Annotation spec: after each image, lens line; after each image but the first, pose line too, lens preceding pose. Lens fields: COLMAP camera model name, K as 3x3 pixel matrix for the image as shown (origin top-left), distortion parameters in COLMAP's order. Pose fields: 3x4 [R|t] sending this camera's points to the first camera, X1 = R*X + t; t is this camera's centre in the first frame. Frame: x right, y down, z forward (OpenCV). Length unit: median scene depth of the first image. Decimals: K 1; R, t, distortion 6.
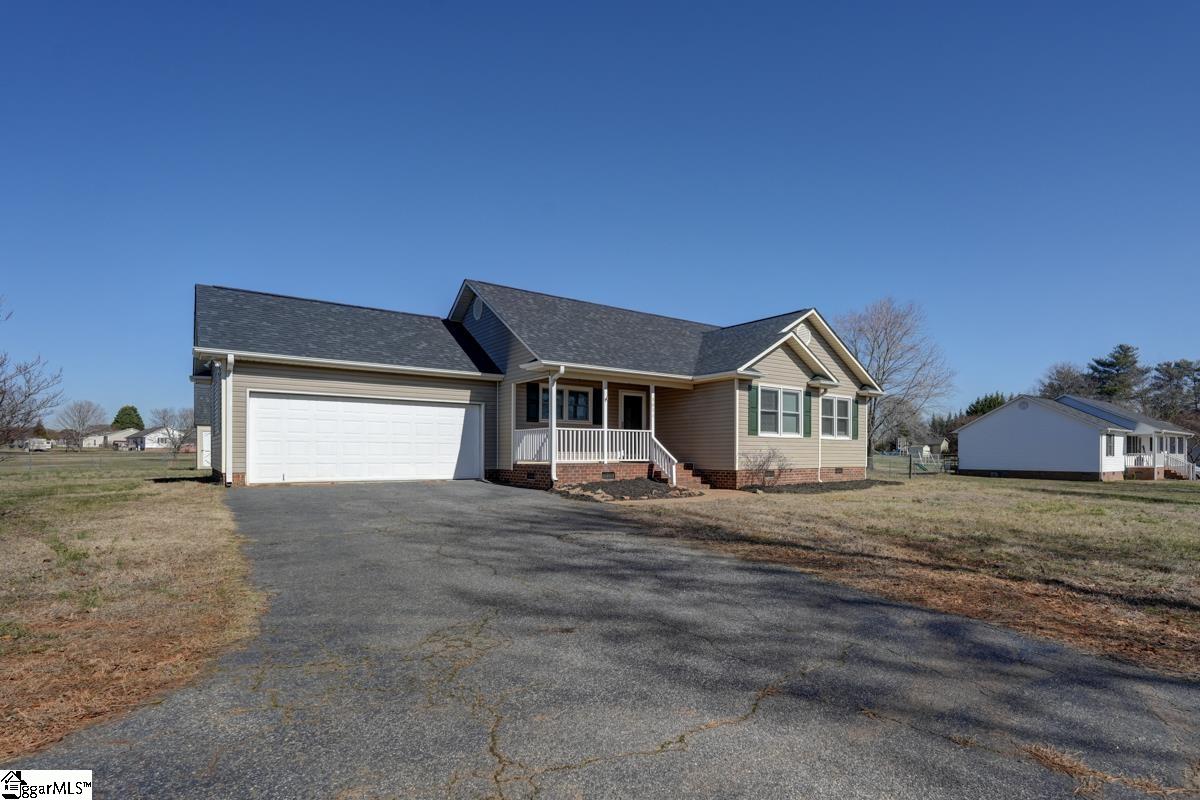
lens RADIAL K [[527.3, 0, 600.0], [0, 527.3, 400.0], [0, 0, 1]] dist [-0.017028, 0.010725]
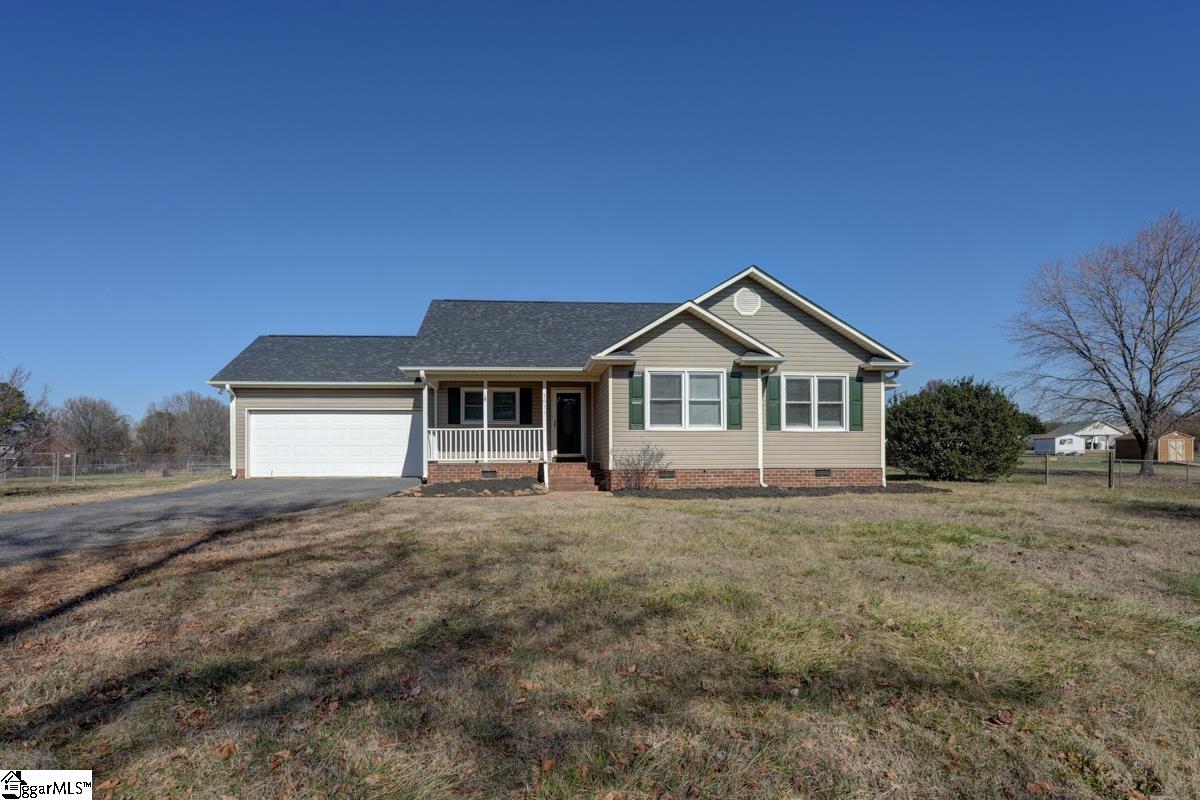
lens RADIAL K [[527.3, 0, 600.0], [0, 527.3, 400.0], [0, 0, 1]] dist [-0.017028, 0.010725]
pose [[0.863306, -0.062869, -0.500750, 0.654344], [0.057383, 0.998004, -0.026369, 0.037463], [0.501408, -0.005970, 0.865190, 0.221681]]
